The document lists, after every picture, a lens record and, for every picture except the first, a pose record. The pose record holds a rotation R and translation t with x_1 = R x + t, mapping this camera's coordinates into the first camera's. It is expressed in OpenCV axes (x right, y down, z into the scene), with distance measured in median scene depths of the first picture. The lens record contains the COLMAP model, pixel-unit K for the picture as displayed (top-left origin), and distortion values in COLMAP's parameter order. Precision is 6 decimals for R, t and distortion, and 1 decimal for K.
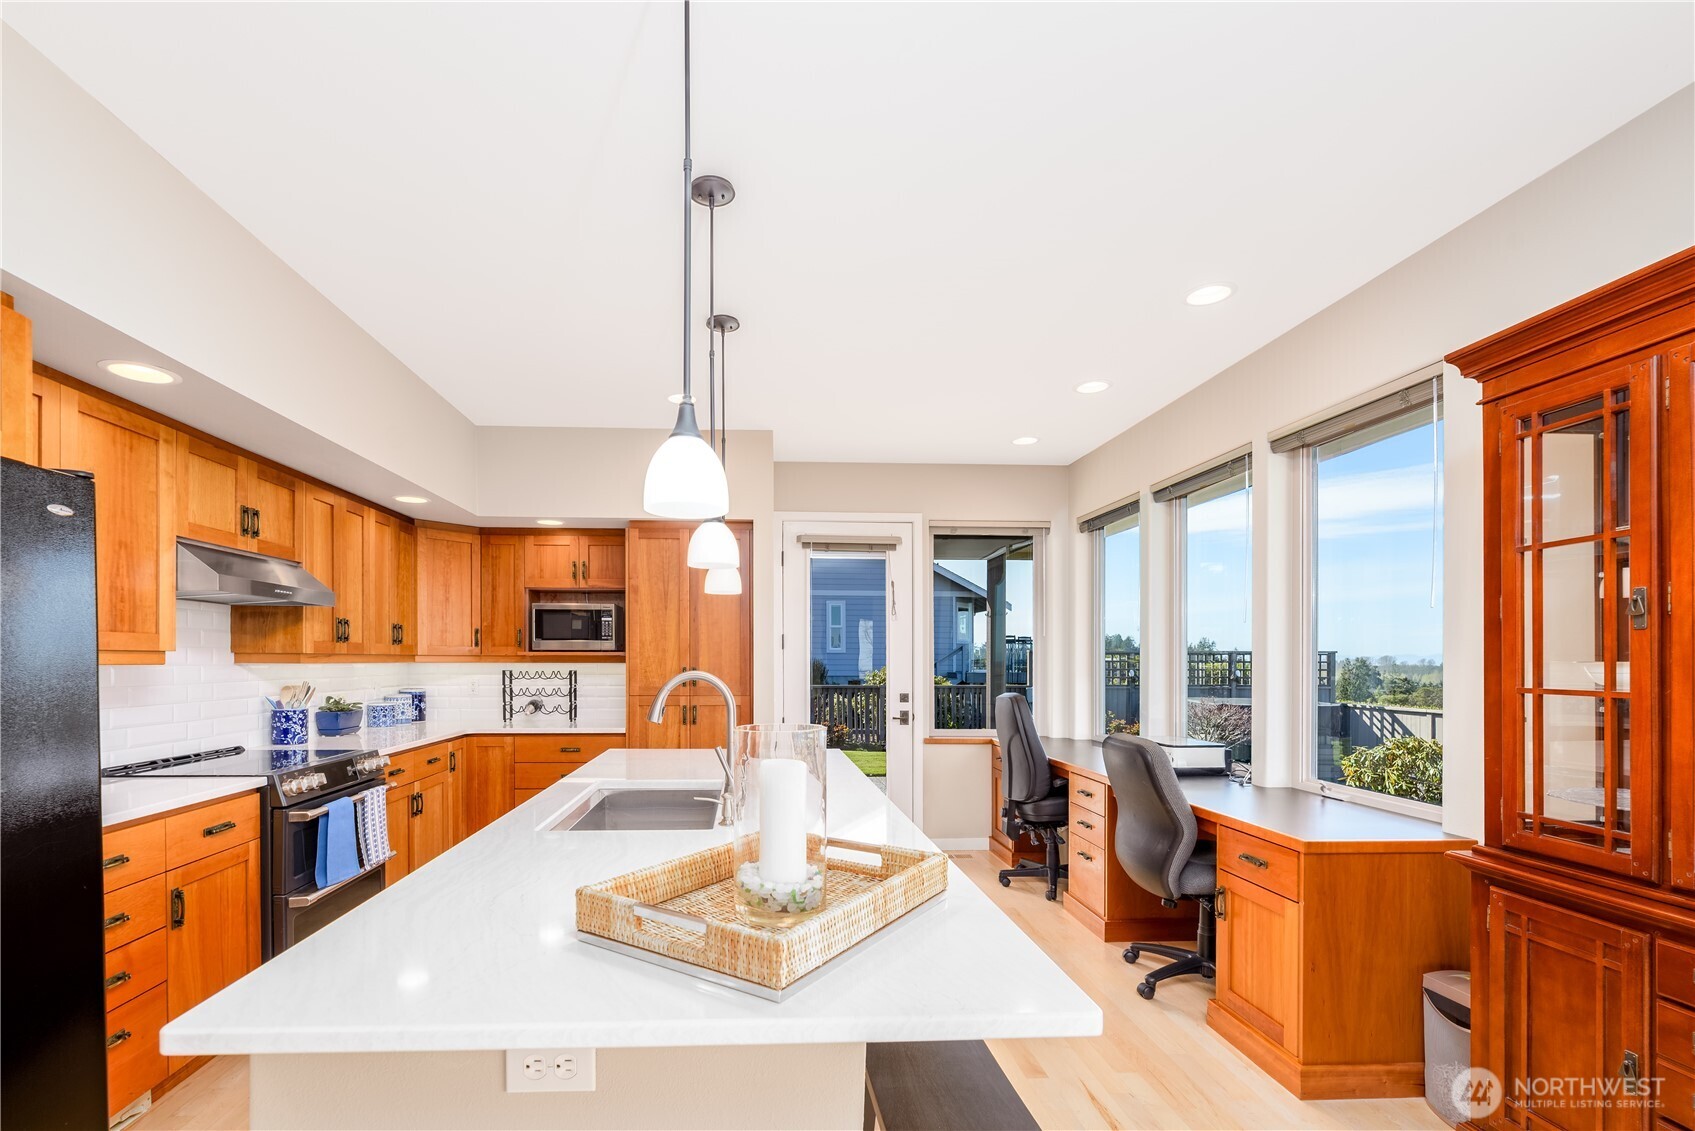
lens RADIAL K [[783.7, 0, 780.4], [0, 783.7, 660.3], [0, 0, 1]] dist [0.014094, -0.001323]
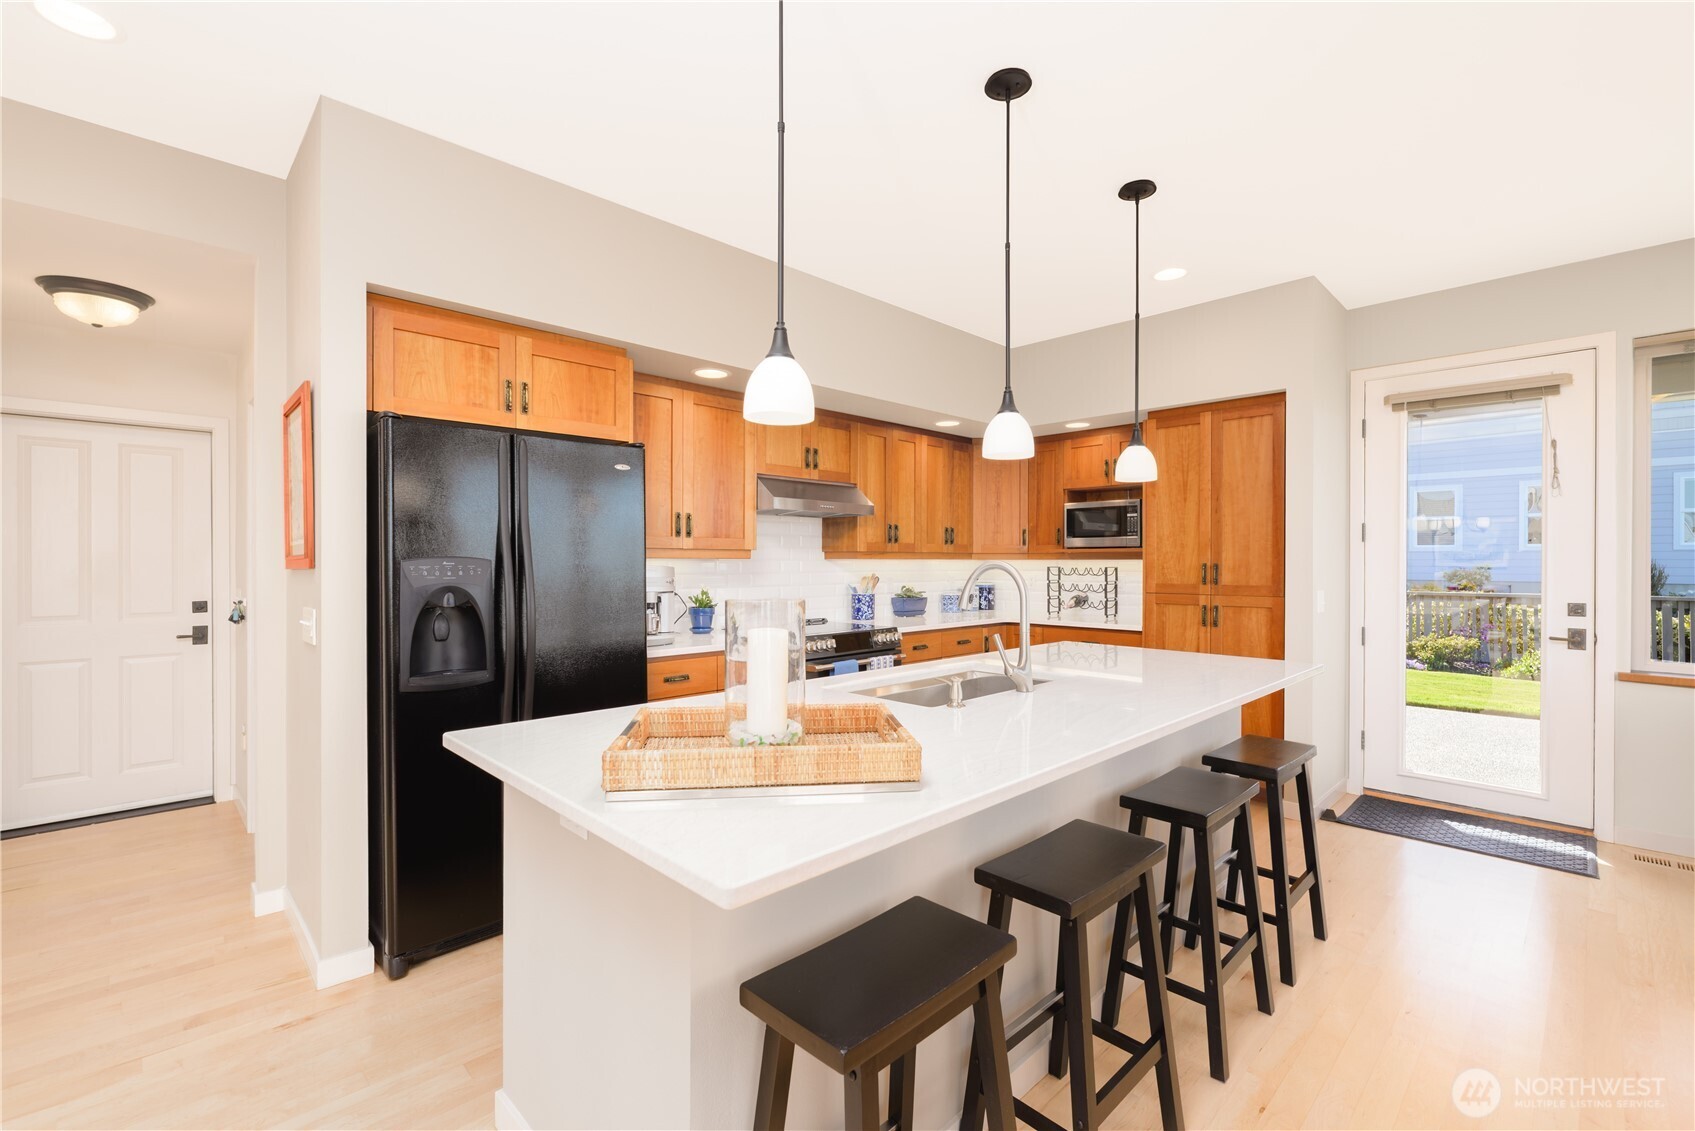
lens RADIAL K [[750.2, 0, 831.5], [0, 750.2, 572.5], [0, 0, 1]] dist [0.000368, 0.000888]
pose [[0.659381, 0.009386, -0.751750, 0.247337], [-0.000050, 0.999923, 0.012442, 0.008433], [0.751809, -0.008166, 0.659331, 0.096718]]
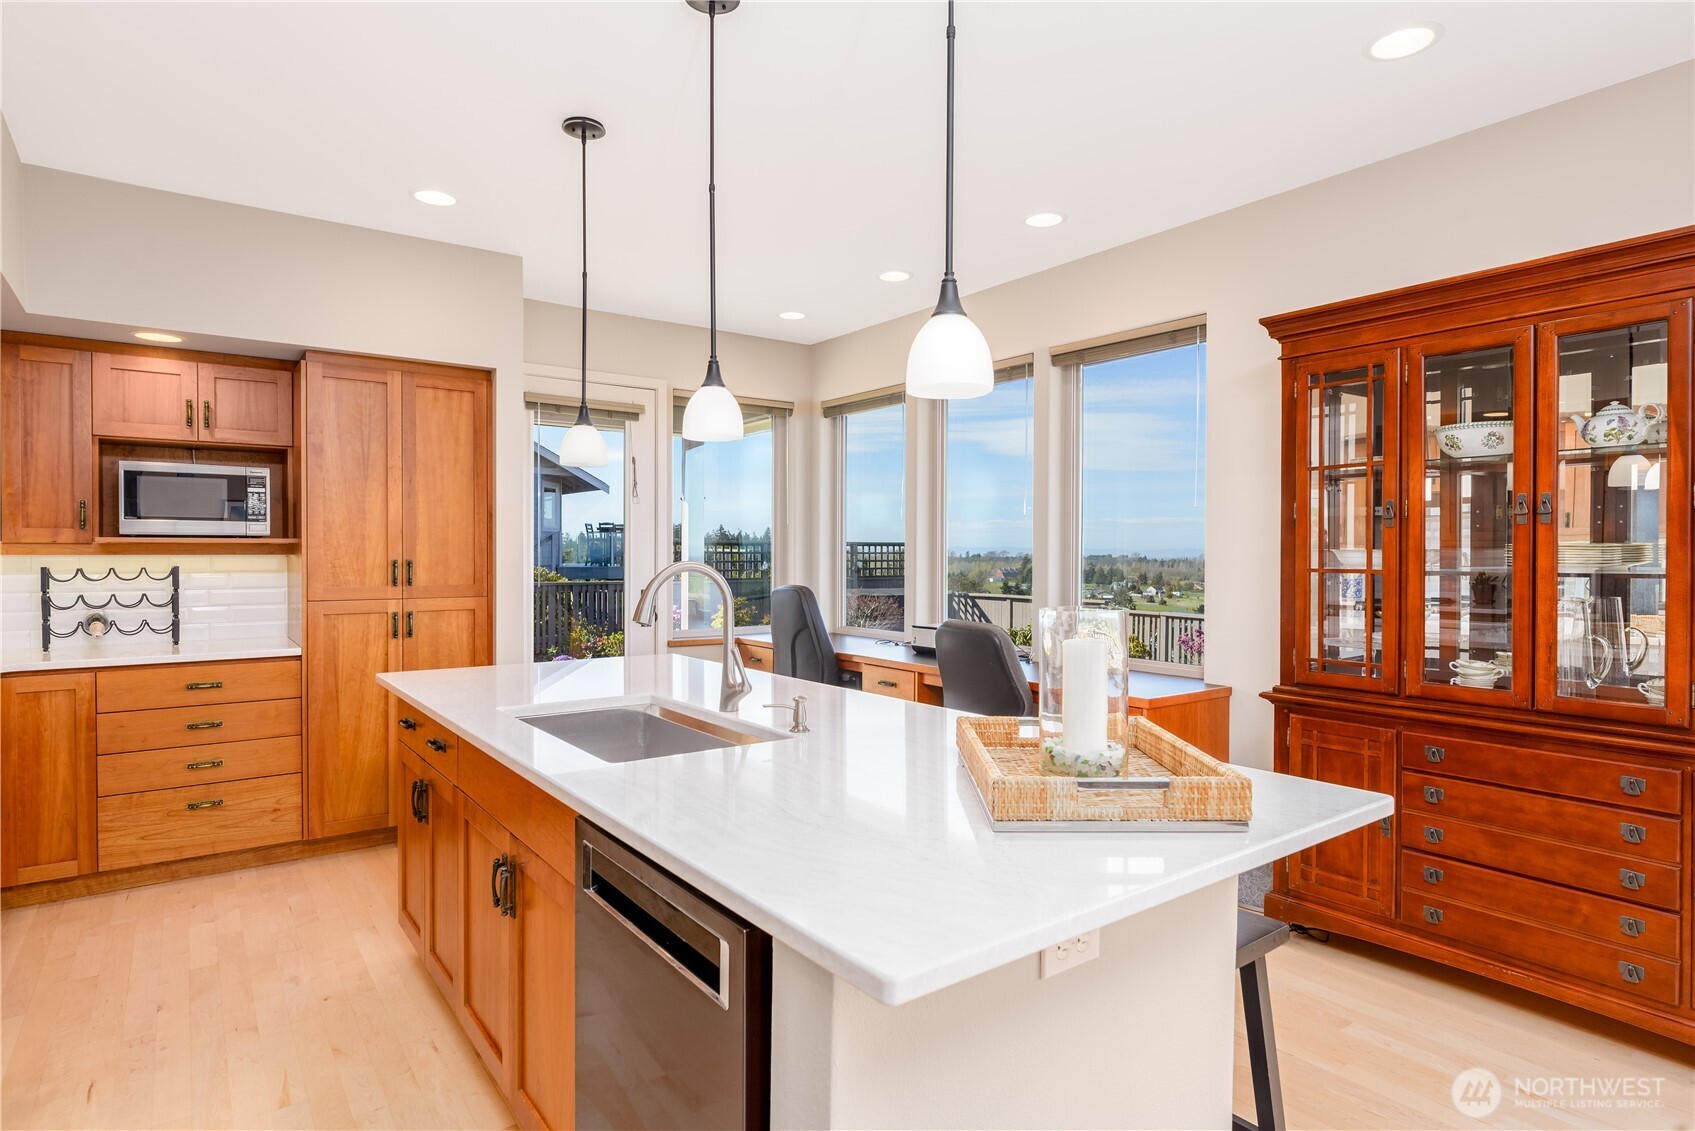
lens RADIAL K [[947.2, 0, 839.8], [0, 947.2, 557.9], [0, 0, 1]] dist [0.011965, -0.001805]
pose [[0.825603, -0.005175, 0.564227, -0.278602], [0.001621, 0.999976, 0.006801, 0.001553], [-0.564248, -0.004701, 0.825592, 0.035689]]
